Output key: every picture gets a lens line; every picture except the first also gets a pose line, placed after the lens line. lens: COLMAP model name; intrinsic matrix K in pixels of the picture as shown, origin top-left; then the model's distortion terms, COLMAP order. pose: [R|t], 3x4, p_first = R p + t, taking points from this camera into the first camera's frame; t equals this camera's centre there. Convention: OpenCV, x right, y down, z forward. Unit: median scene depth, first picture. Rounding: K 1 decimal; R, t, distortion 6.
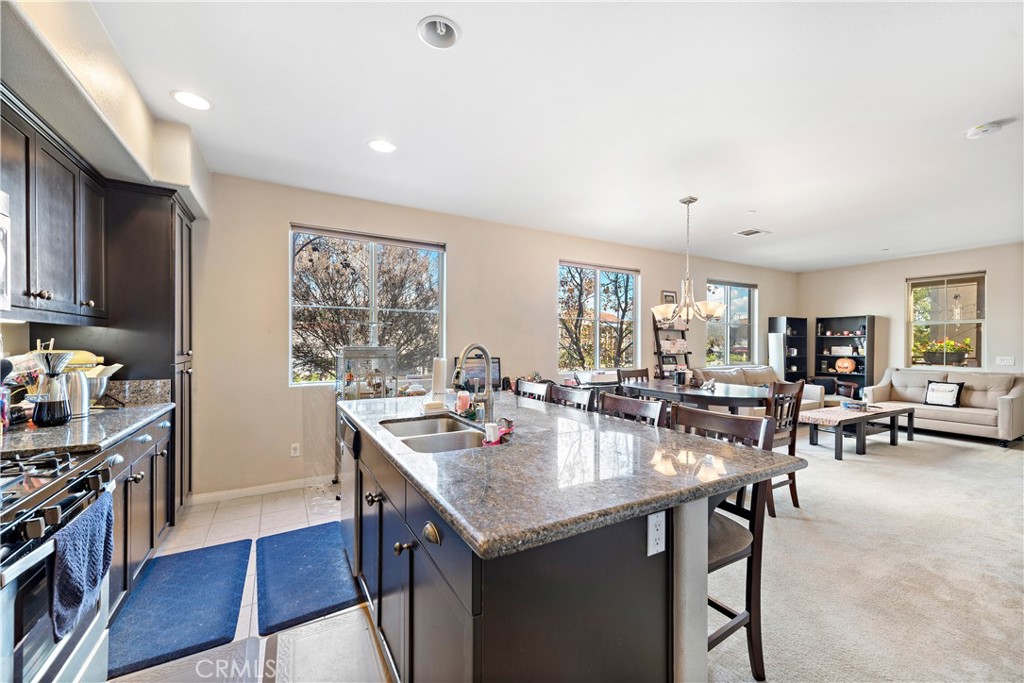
lens RADIAL K [[402.5, 0, 512.7], [0, 402.5, 343.8], [0, 0, 1]] dist [0.022301, -0.006736]
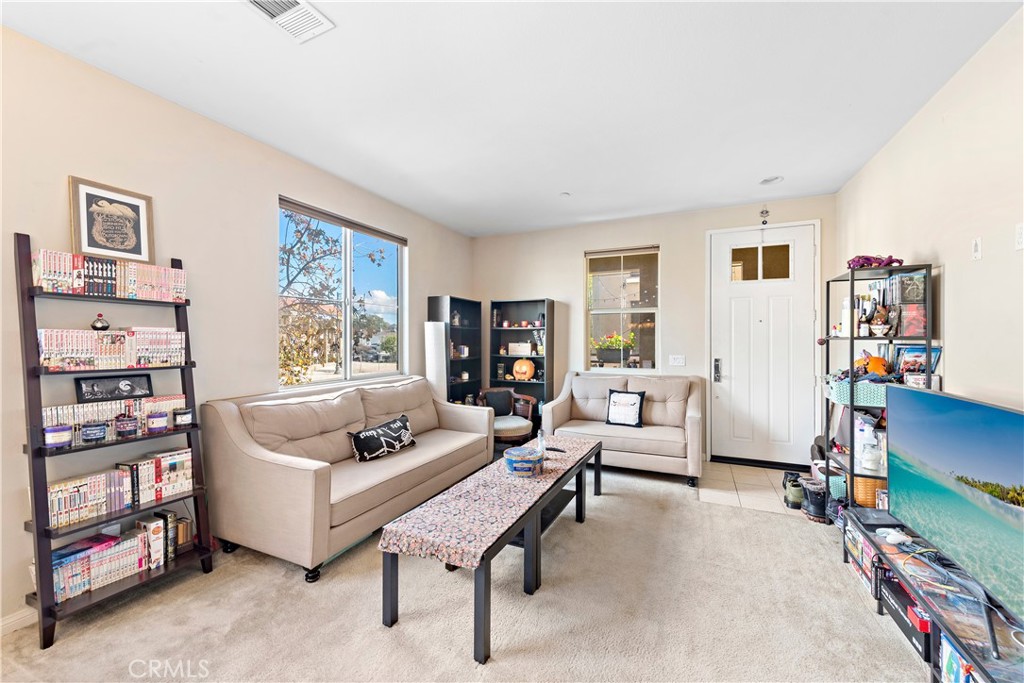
lens RADIAL K [[402.5, 0, 512.7], [0, 402.5, 343.8], [0, 0, 1]] dist [0.022301, -0.006736]
pose [[0.810903, -0.009255, 0.585107, 0.401535], [0.003565, 0.999934, 0.010876, 0.000516], [-0.585169, -0.006733, 0.810883, 0.454825]]
